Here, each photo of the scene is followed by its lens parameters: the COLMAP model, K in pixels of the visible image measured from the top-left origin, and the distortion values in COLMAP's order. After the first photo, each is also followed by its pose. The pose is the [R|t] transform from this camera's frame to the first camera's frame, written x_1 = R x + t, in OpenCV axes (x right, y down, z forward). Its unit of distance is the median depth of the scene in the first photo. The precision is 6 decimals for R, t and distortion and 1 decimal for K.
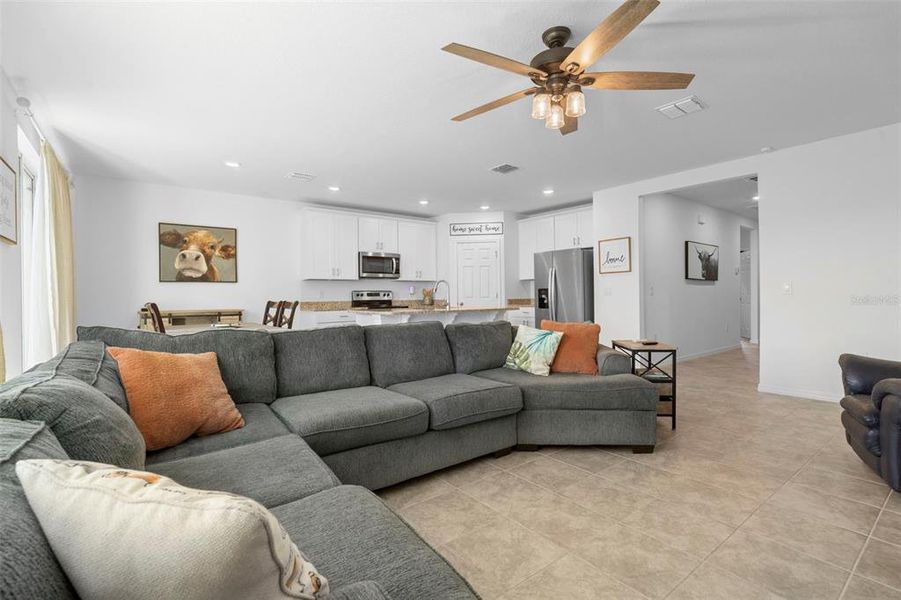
lens RADIAL K [[422.2, 0, 452.5], [0, 422.2, 295.6], [0, 0, 1]] dist [-0.013607, 0.006552]
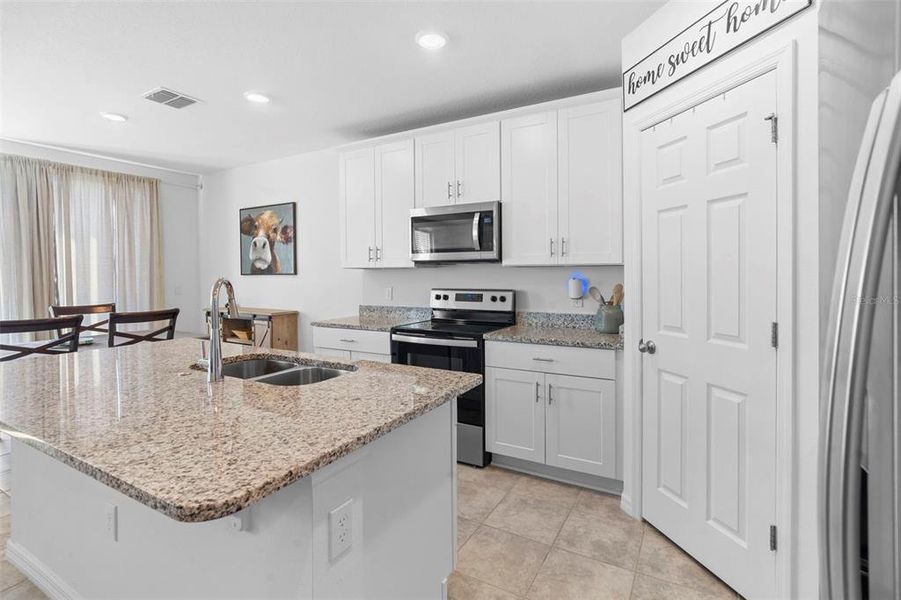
lens RADIAL K [[422.2, 0, 451.3], [0, 422.2, 283.9], [0, 0, 1]] dist [-0.013607, 0.006552]
pose [[0.384619, 0.031364, -0.922543, 0.277537], [0.000496, 0.999415, 0.034184, -0.039036], [0.923075, -0.013605, 0.384378, 0.947020]]
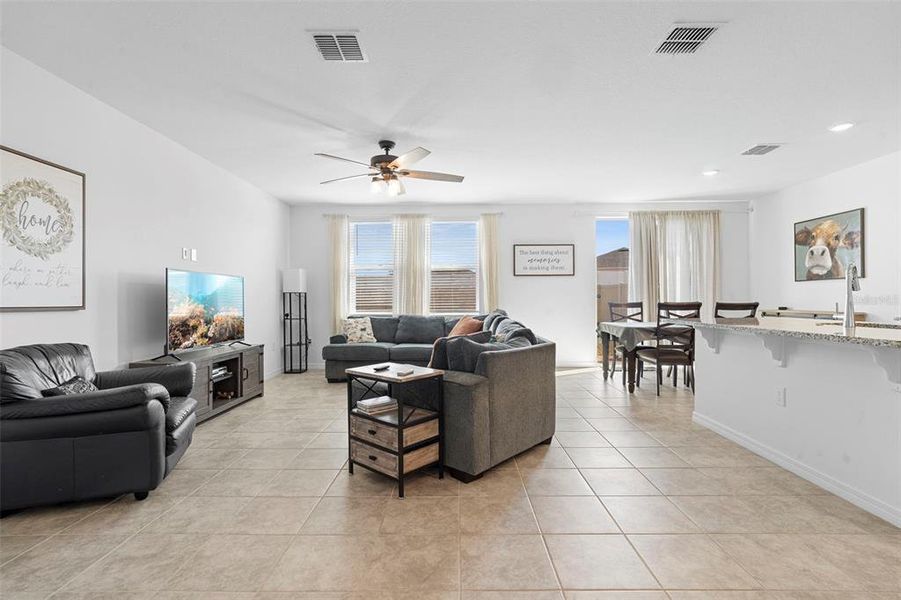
lens RADIAL K [[422.2, 0, 457.8], [0, 422.2, 299.1], [0, 0, 1]] dist [-0.013607, 0.006552]
pose [[-0.611083, 0.012276, -0.791471, 0.536683], [0.011461, 0.999912, 0.006660, -0.005406], [0.791484, -0.005001, -0.611170, 0.863007]]
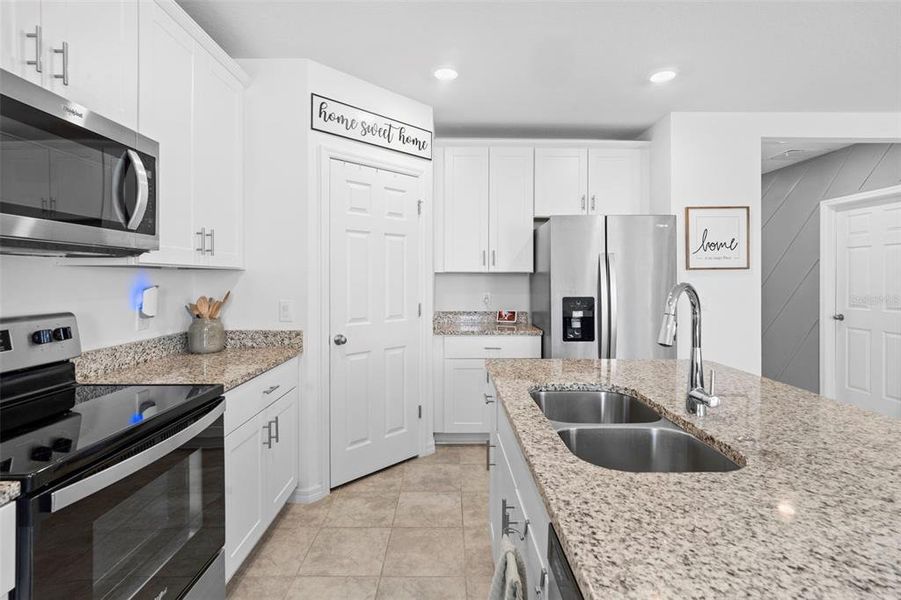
lens RADIAL K [[422.2, 0, 446.4], [0, 422.2, 280.2], [0, 0, 1]] dist [-0.013607, 0.006552]
pose [[0.612842, 0.006835, 0.790176, -0.238389], [-0.006766, 0.999971, -0.003402, -0.033714], [-0.790177, -0.003262, 0.612870, 0.886970]]
